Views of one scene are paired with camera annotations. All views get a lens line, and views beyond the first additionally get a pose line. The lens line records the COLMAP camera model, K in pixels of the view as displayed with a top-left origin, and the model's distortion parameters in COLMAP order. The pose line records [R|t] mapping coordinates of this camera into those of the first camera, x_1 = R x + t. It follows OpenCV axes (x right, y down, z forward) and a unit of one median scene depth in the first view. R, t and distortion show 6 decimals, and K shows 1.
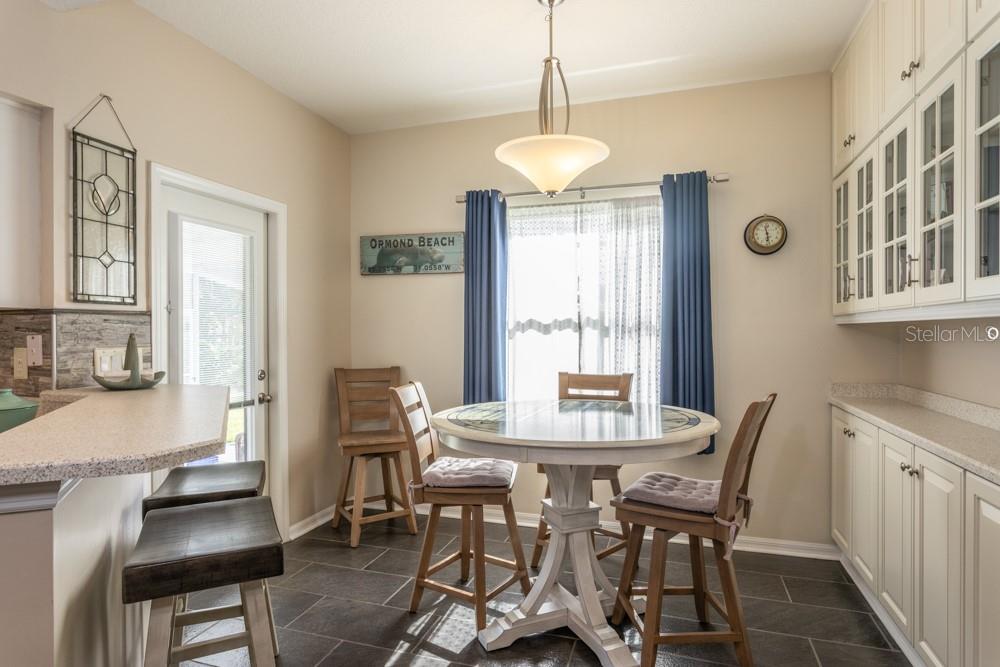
lens RADIAL K [[558.1, 0, 500.0], [0, 558.1, 333.0], [0, 0, 1]] dist [-0.004882, 0.004169]
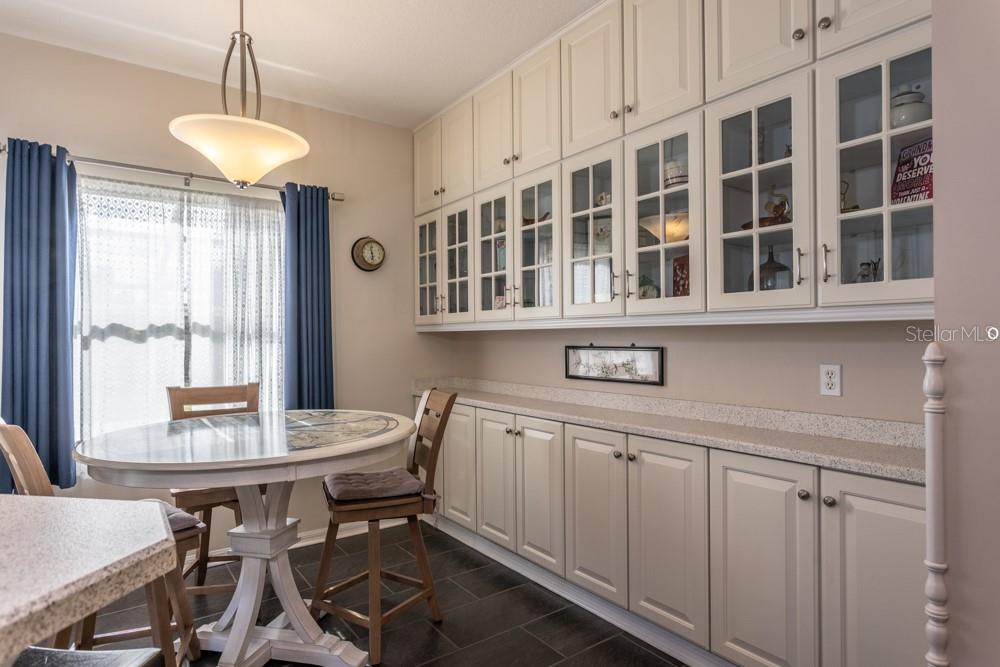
lens RADIAL K [[558.1, 0, 498.1], [0, 558.1, 332.1], [0, 0, 1]] dist [-0.004882, 0.004169]
pose [[0.578258, 0.004841, 0.815839, -0.298618], [0.006998, 0.999916, -0.010894, -0.000074], [-0.815824, 0.012009, 0.578176, 0.112759]]
